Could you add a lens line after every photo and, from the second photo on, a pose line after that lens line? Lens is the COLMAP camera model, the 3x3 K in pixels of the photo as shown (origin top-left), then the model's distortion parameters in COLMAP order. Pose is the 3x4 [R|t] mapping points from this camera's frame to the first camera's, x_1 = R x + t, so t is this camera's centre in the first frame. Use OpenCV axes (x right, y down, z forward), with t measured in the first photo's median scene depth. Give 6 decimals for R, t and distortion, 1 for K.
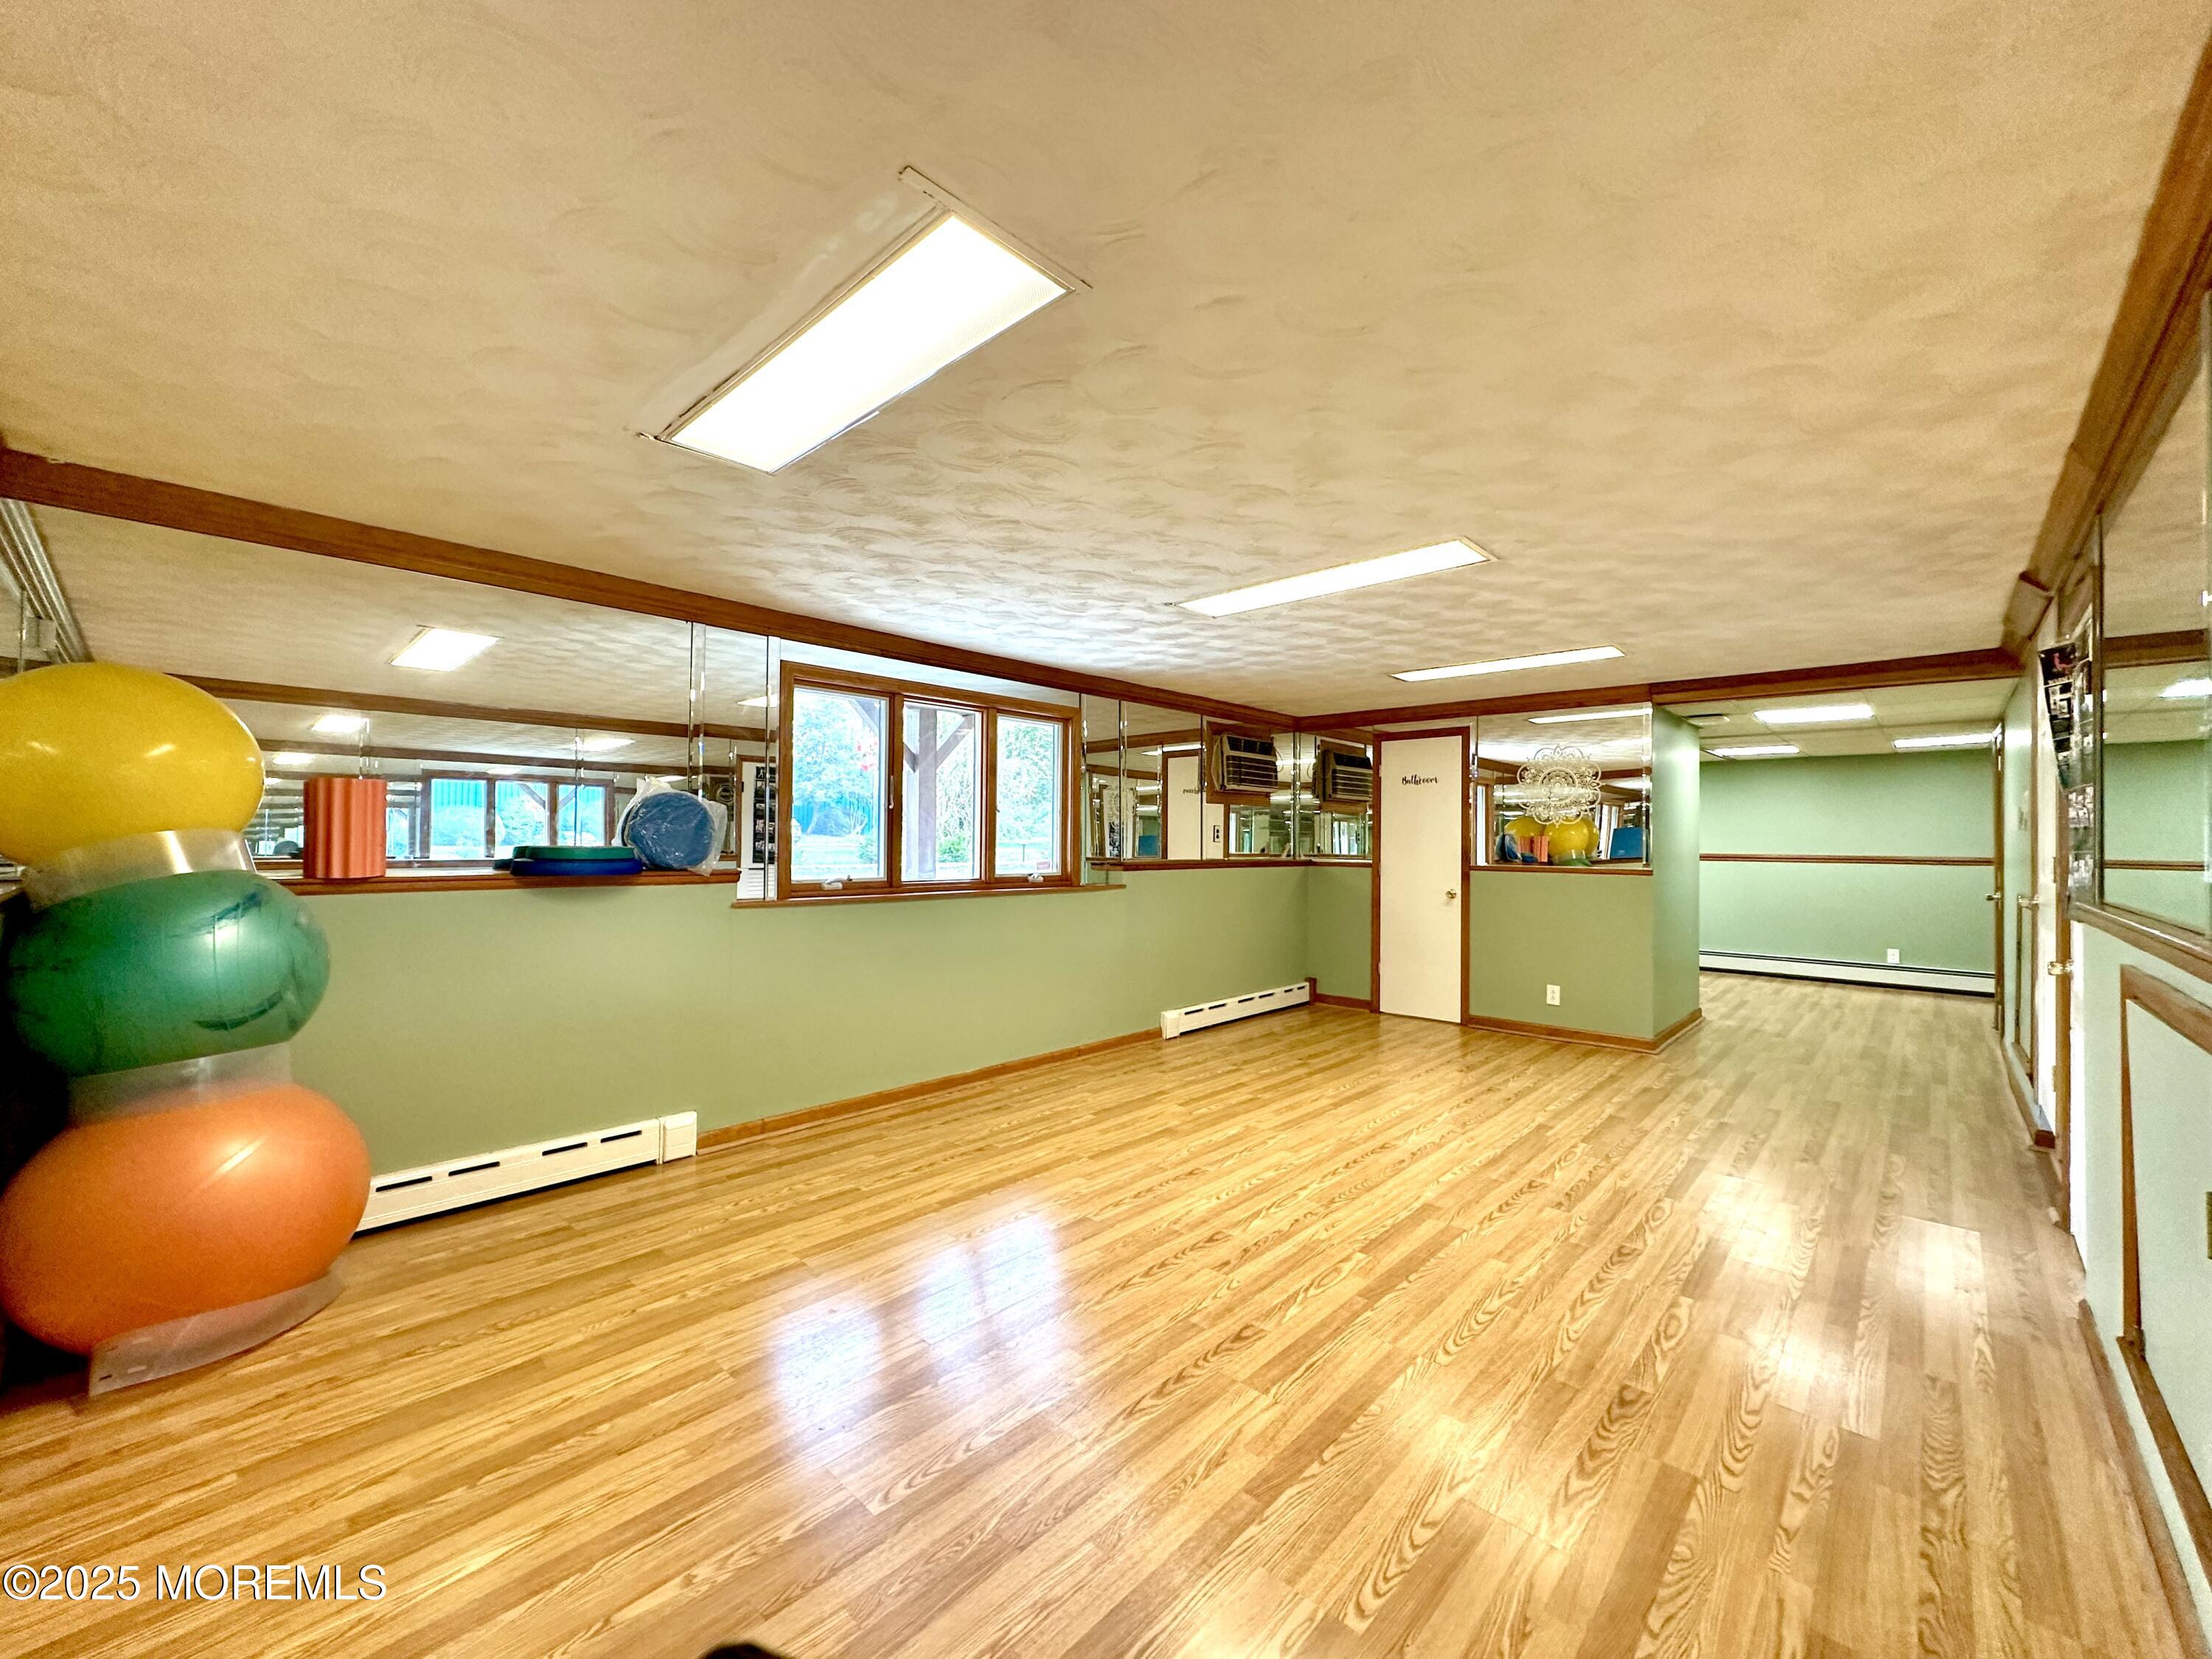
lens RADIAL K [[872.6, 0, 1106.0], [0, 872.6, 829.5], [0, 0, 1]] dist [-0.009336, 0.000345]
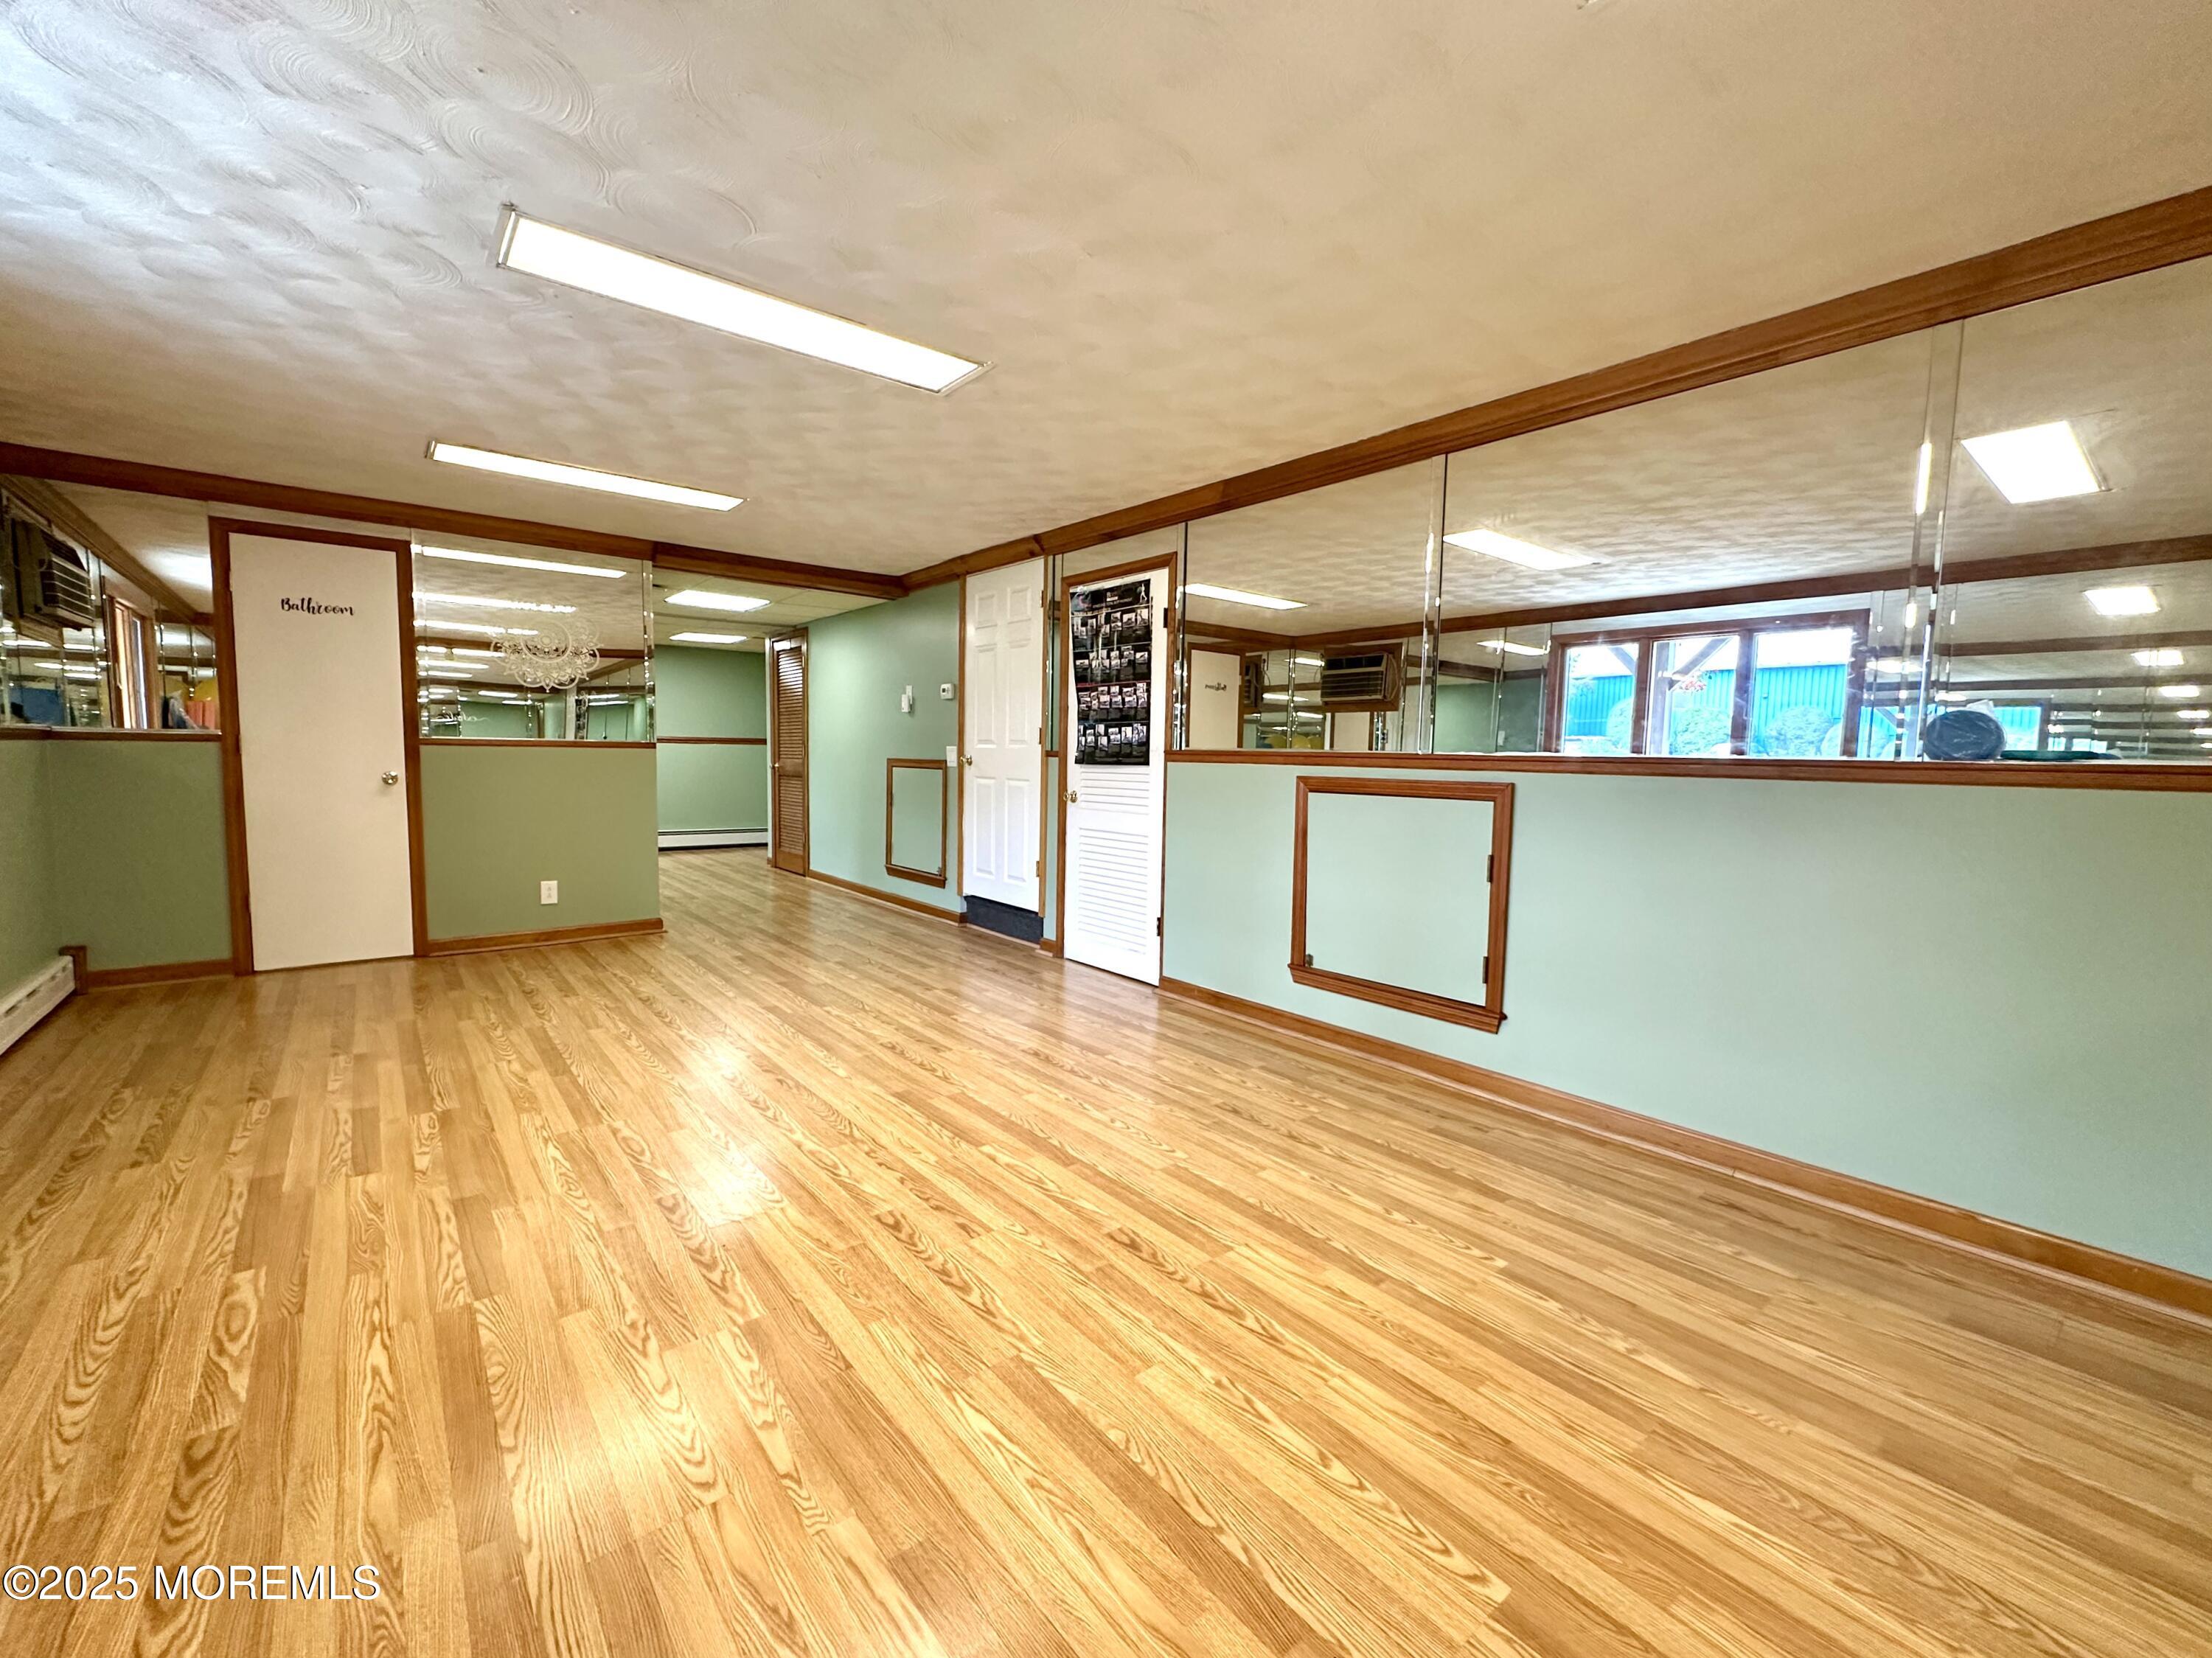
lens RADIAL K [[925.6, 0, 1112.9], [0, 925.6, 811.7], [0, 0, 1]] dist [-0.009315, 0.000692]
pose [[0.129132, -0.073047, 0.988933, -0.516708], [-0.027910, 0.996620, 0.077259, 0.054433], [-0.991235, -0.037578, 0.126657, 0.642839]]
